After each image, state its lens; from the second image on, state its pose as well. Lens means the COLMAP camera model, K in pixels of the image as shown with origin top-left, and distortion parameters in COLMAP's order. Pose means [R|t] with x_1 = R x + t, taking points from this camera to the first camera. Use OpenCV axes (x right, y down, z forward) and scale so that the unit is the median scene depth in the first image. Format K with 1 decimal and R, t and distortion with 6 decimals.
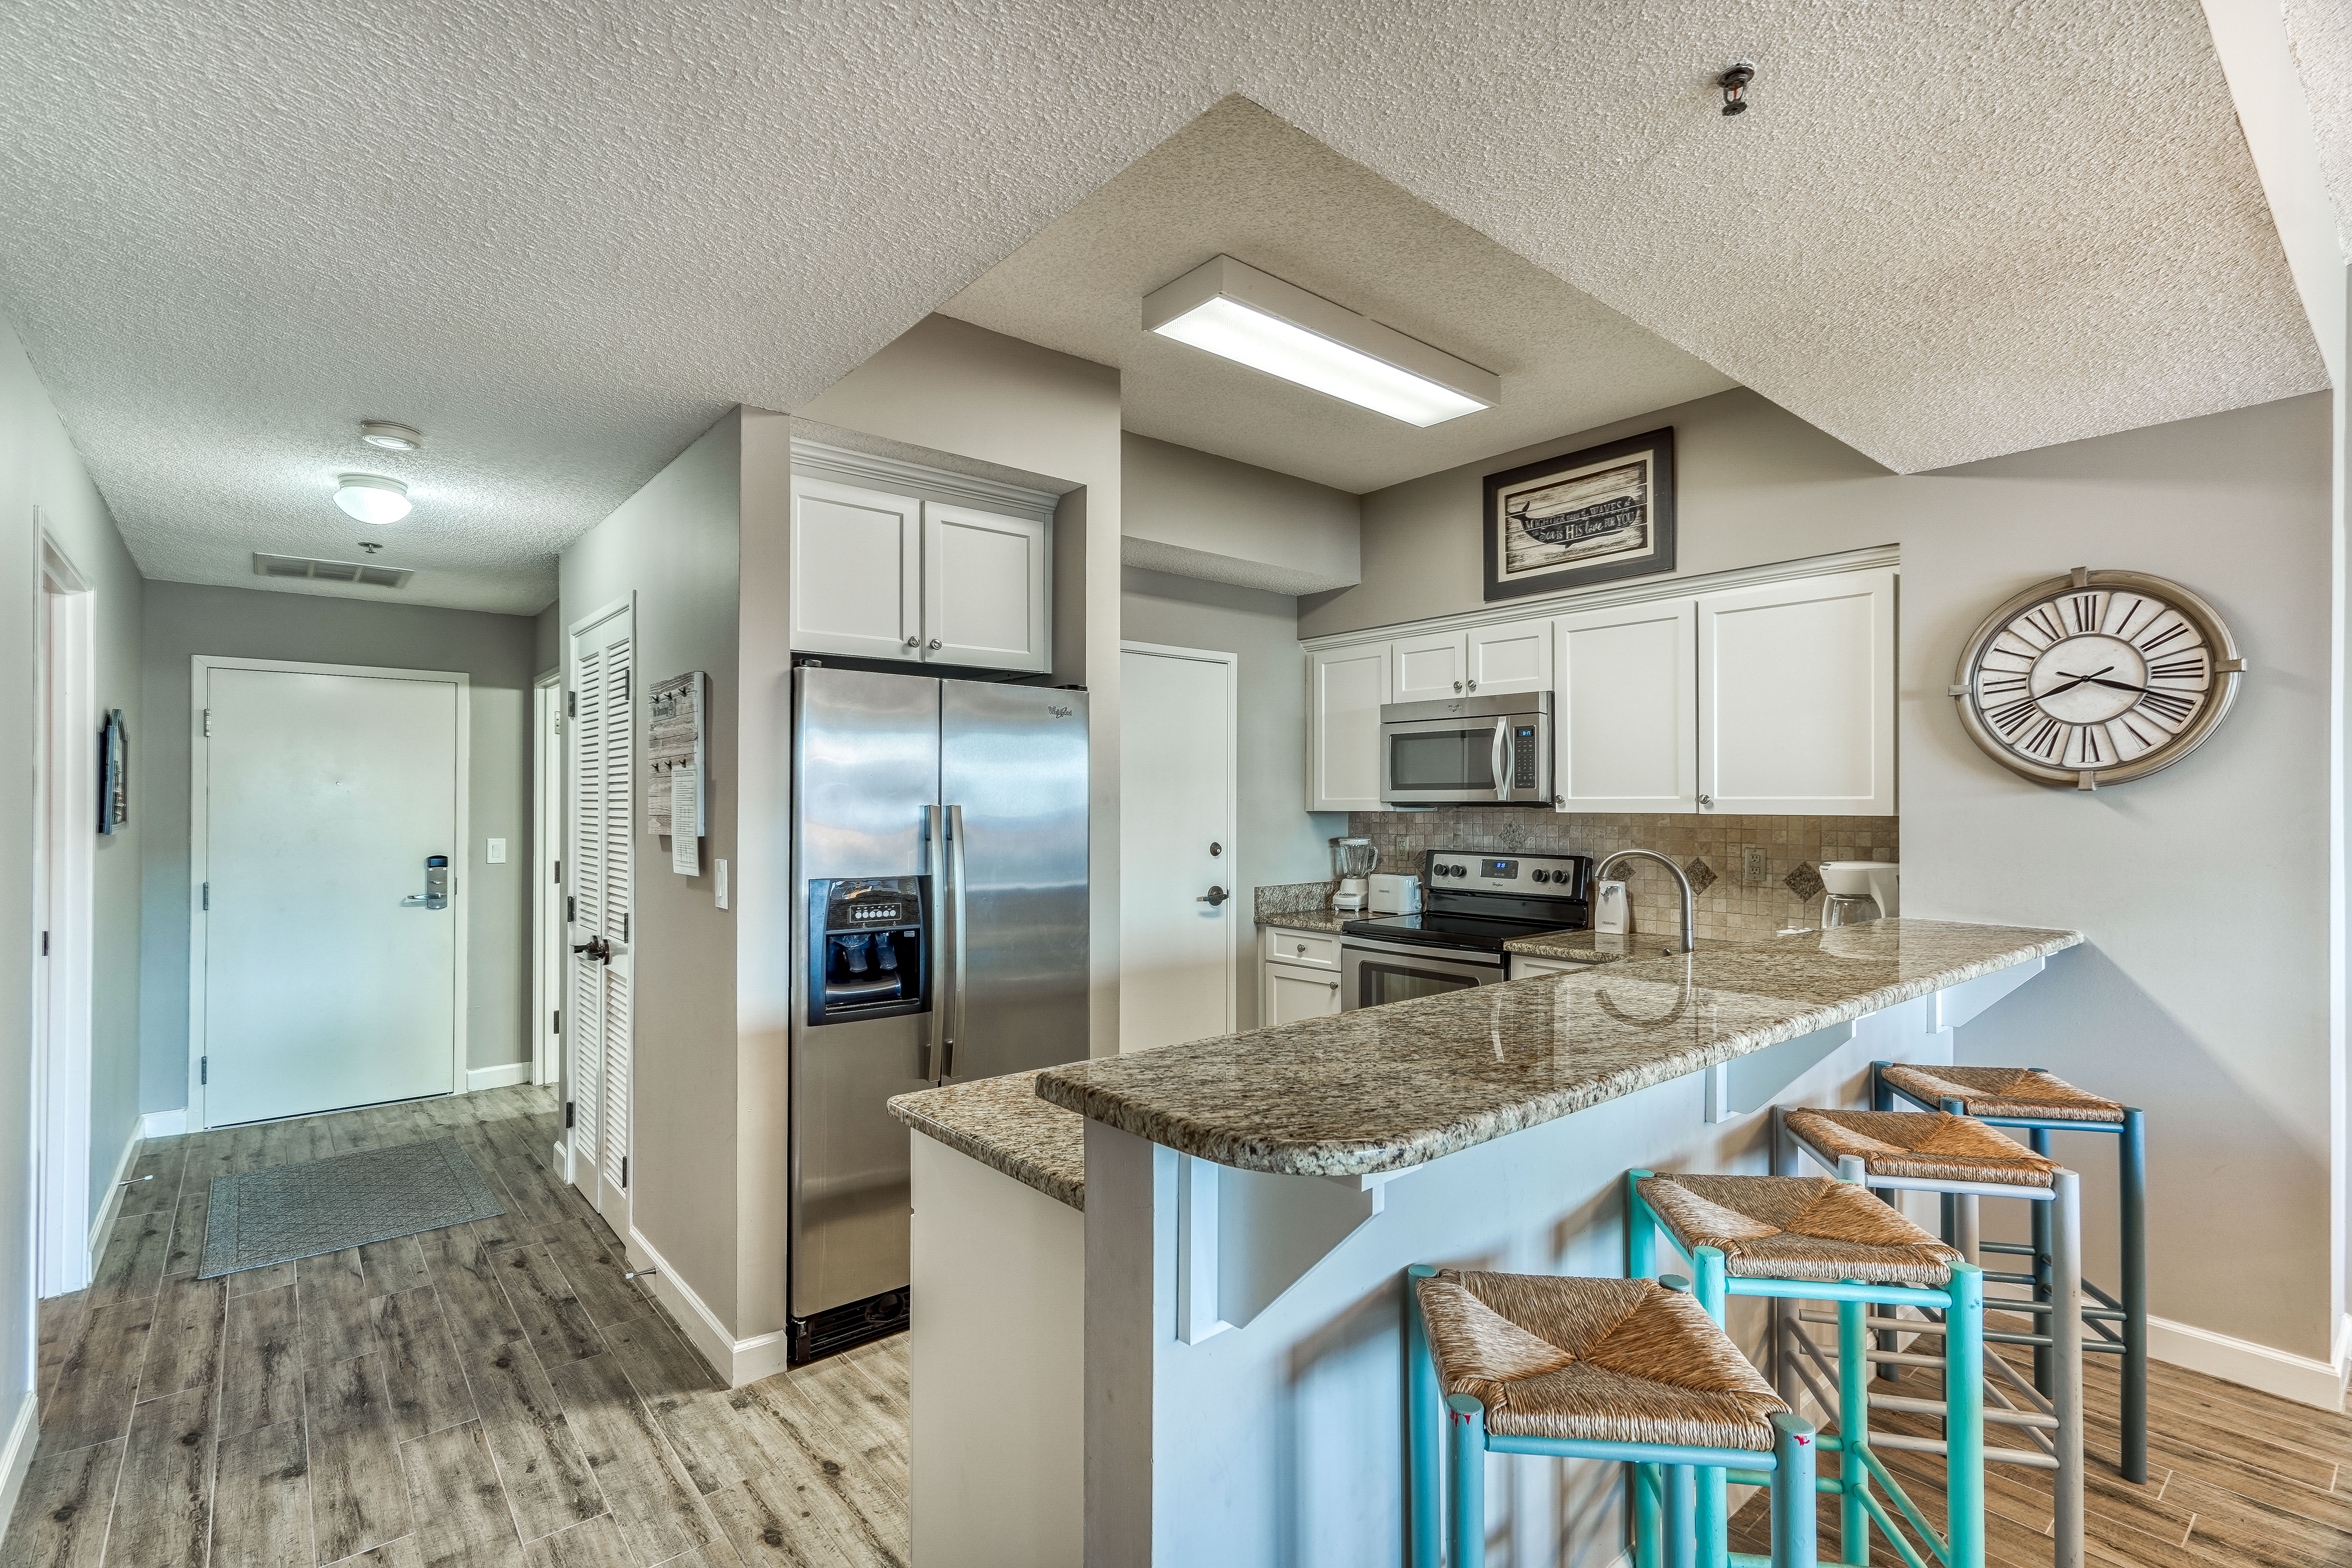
lens RADIAL K [[1070.4, 0, 1162.5], [0, 1070.4, 798.5], [0, 0, 1]] dist [-0.000436, 0.016305]
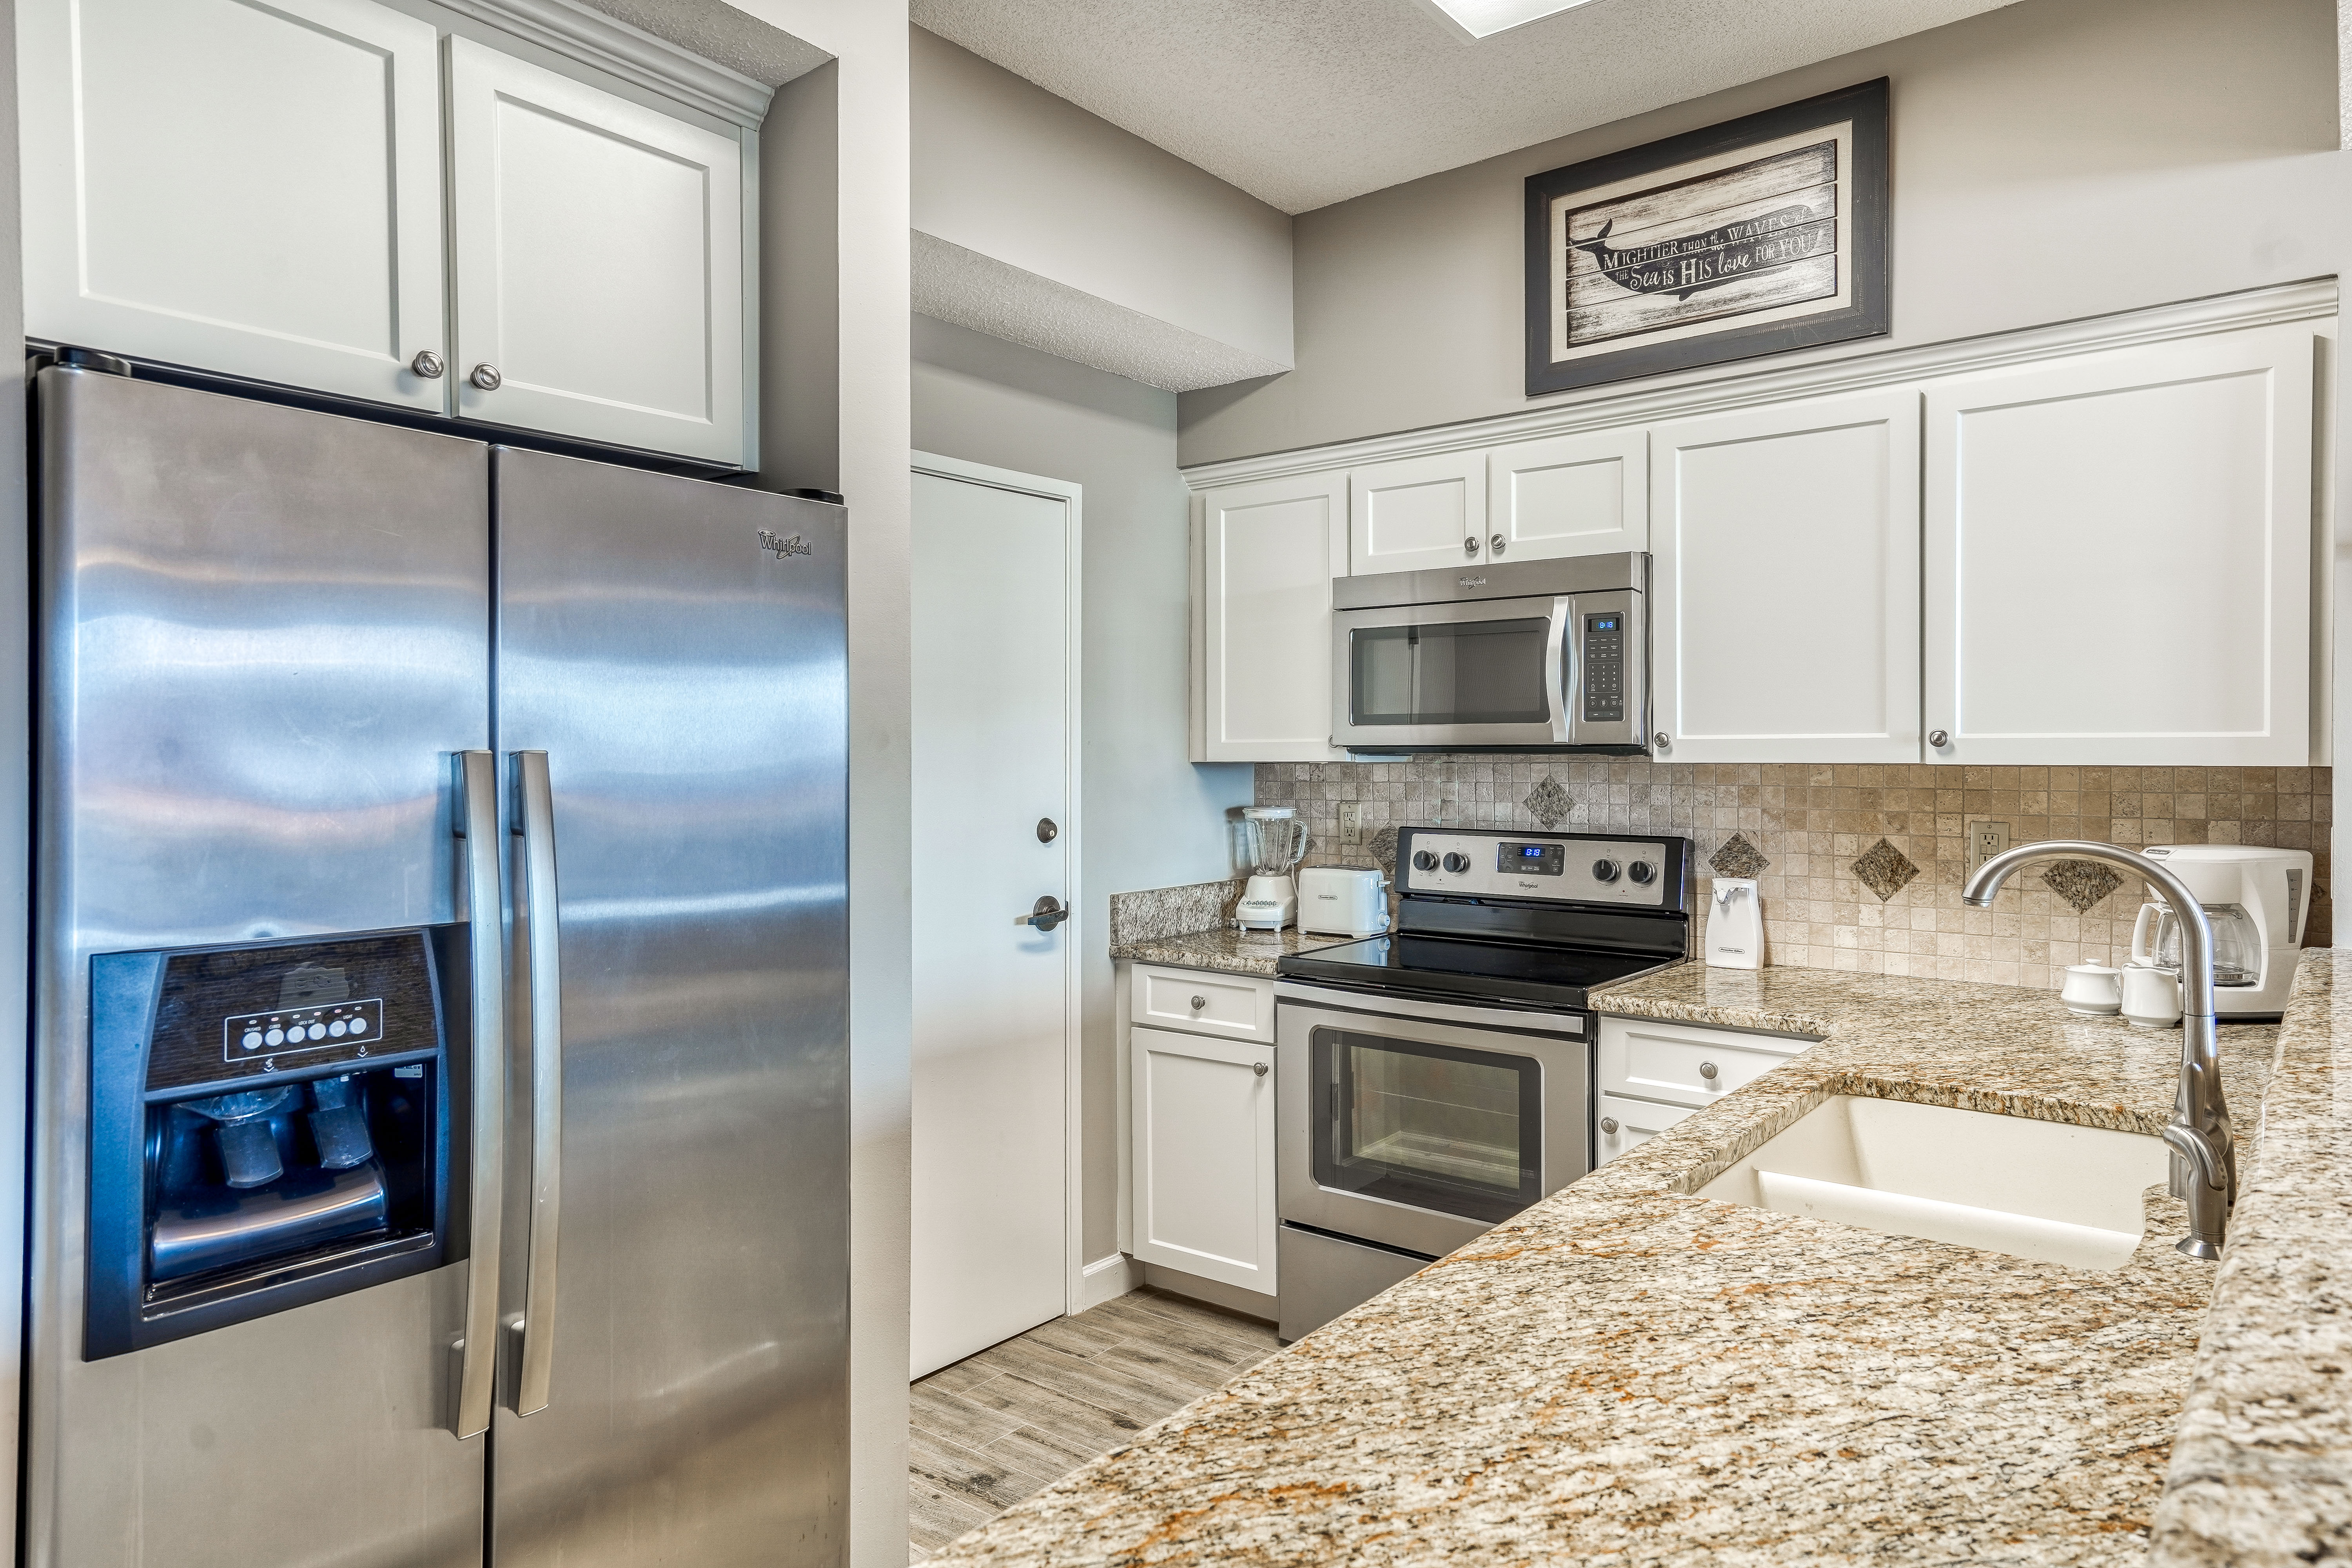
lens RADIAL K [[1437.2, 0, 1165.2], [0, 1437.2, 749.3], [0, 0, 1]] dist [0.034720, 0.002364]
pose [[0.979228, -0.001972, 0.202755, -0.053334], [0.001431, 0.999995, 0.002816, 0.003591], [-0.202759, -0.002468, 0.979226, 0.317030]]
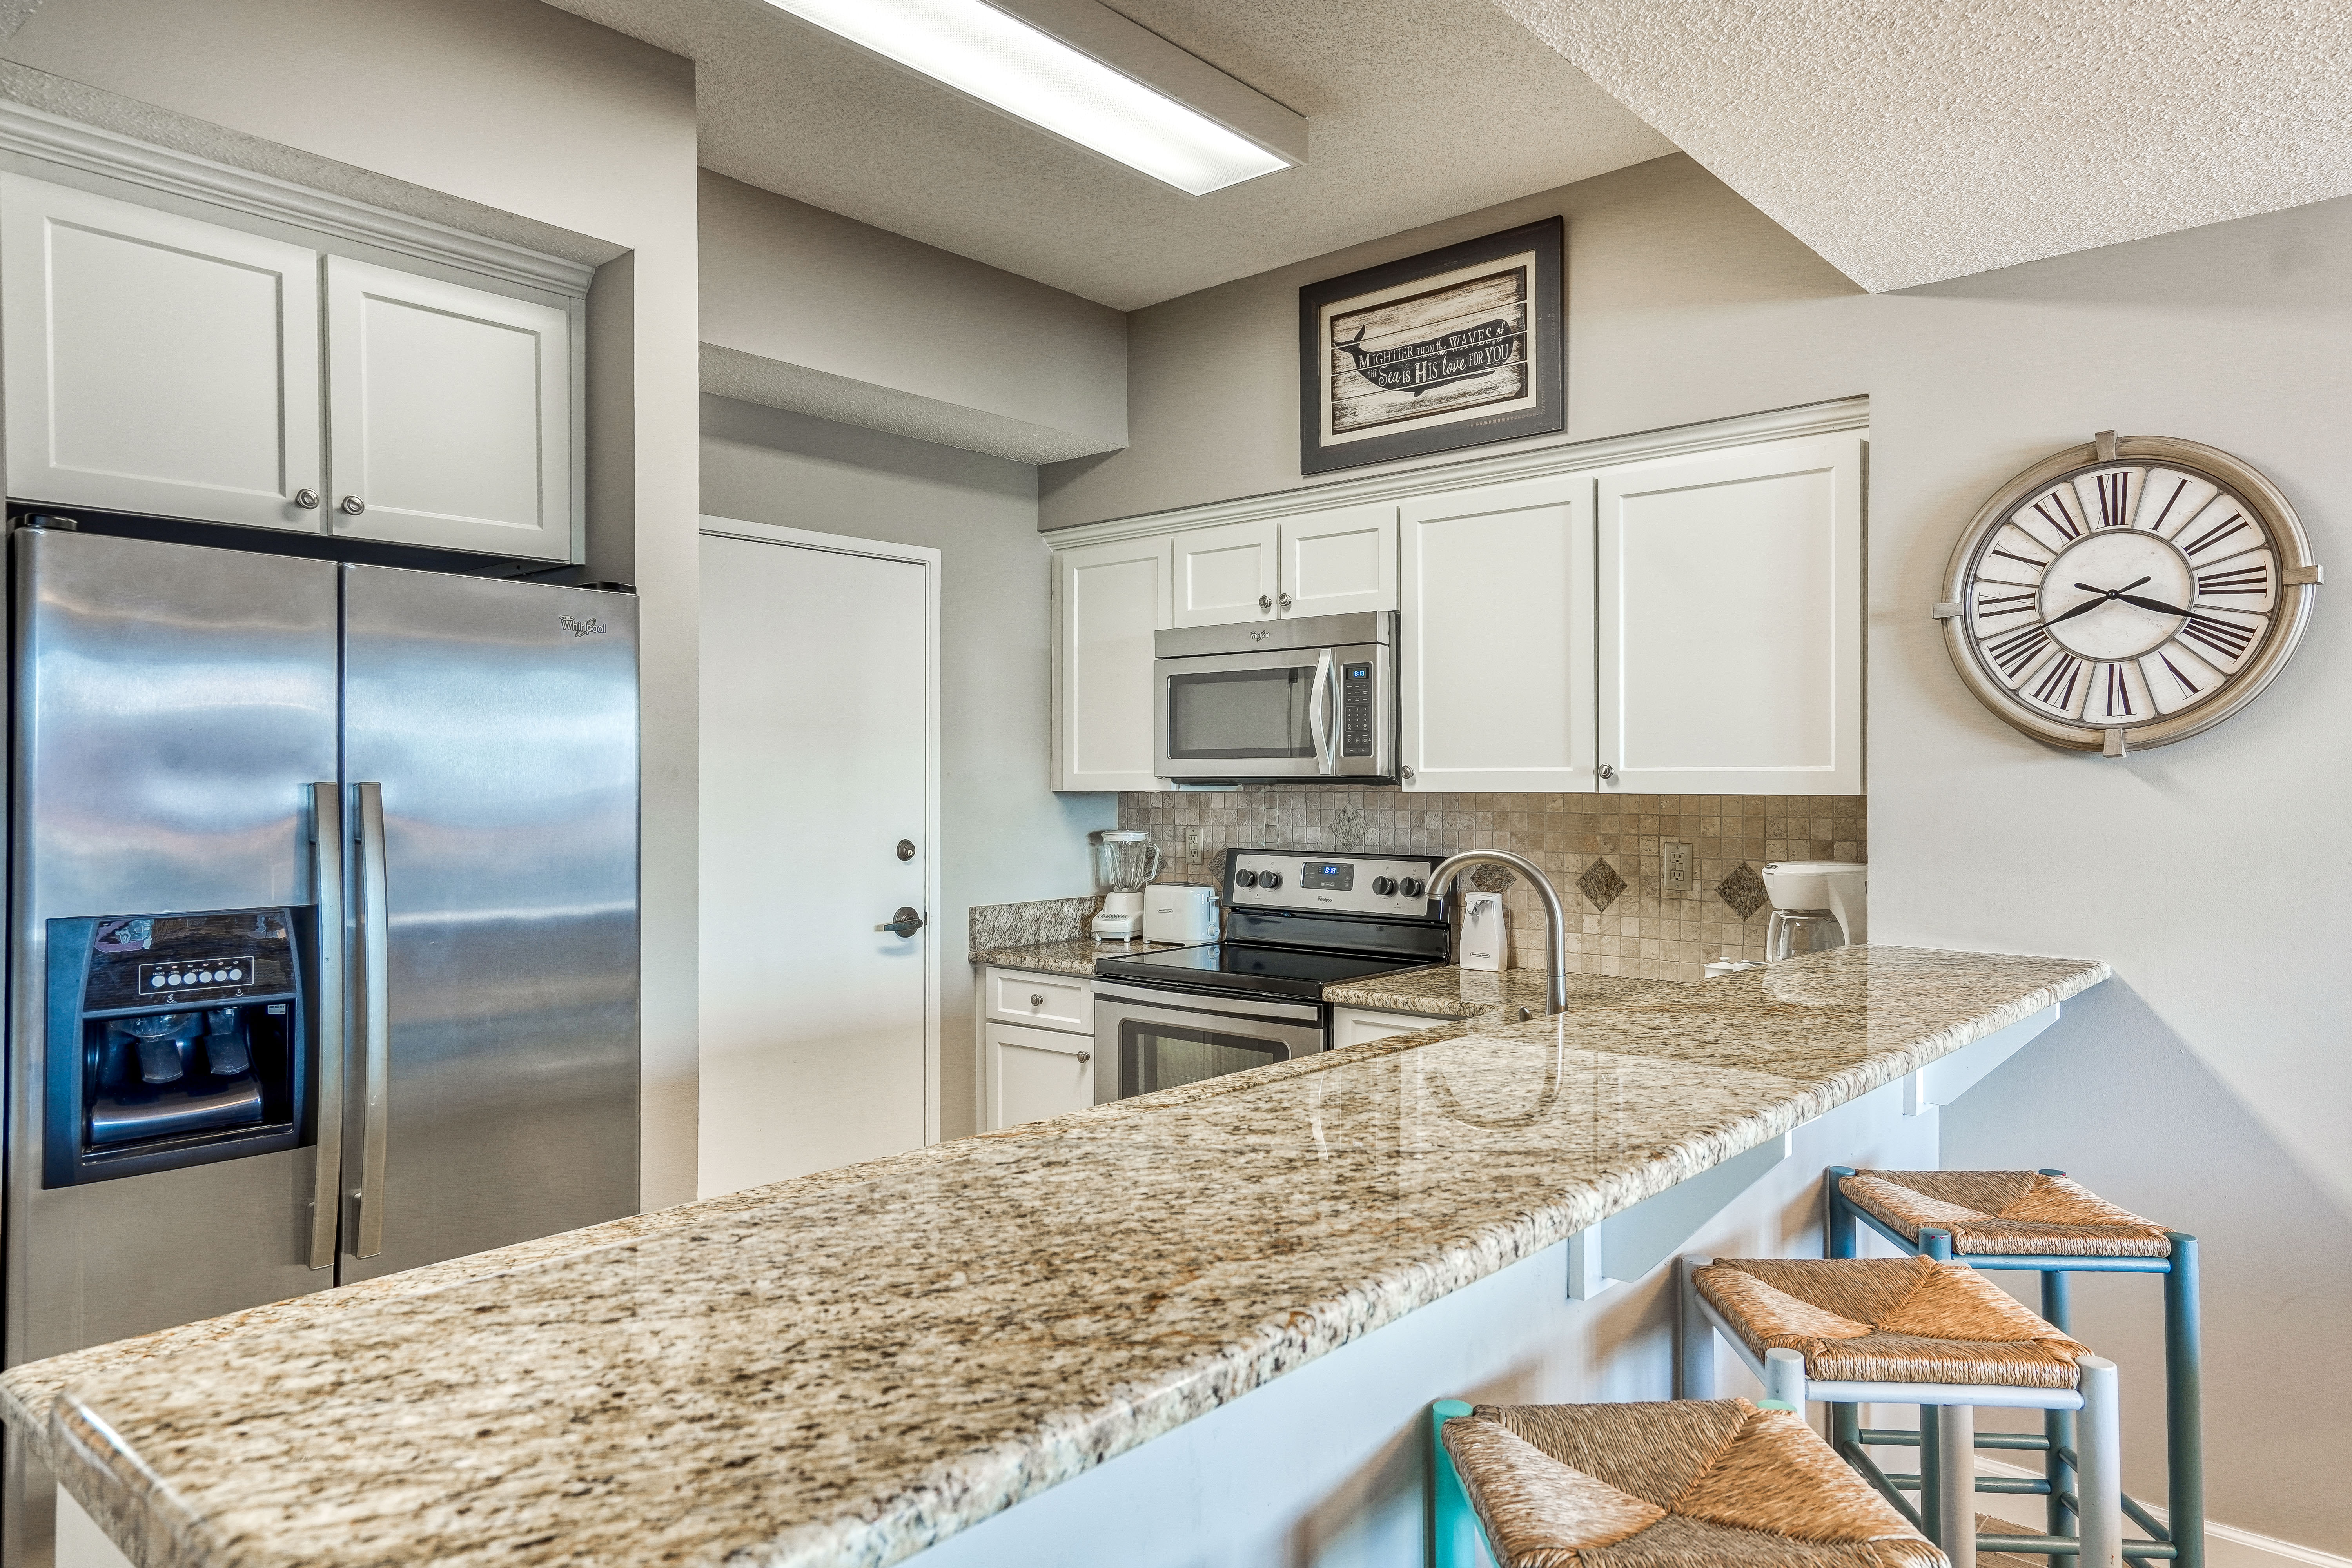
lens RADIAL K [[1492.6, 0, 1163.0], [0, 1492.6, 780.4], [0, 0, 1]] dist [0.018114, 0.028381]
pose [[0.988058, -0.002024, 0.154071, 0.081559], [0.001333, 0.999989, 0.004590, 0.001568], [-0.154079, -0.004330, 0.988049, 0.106728]]
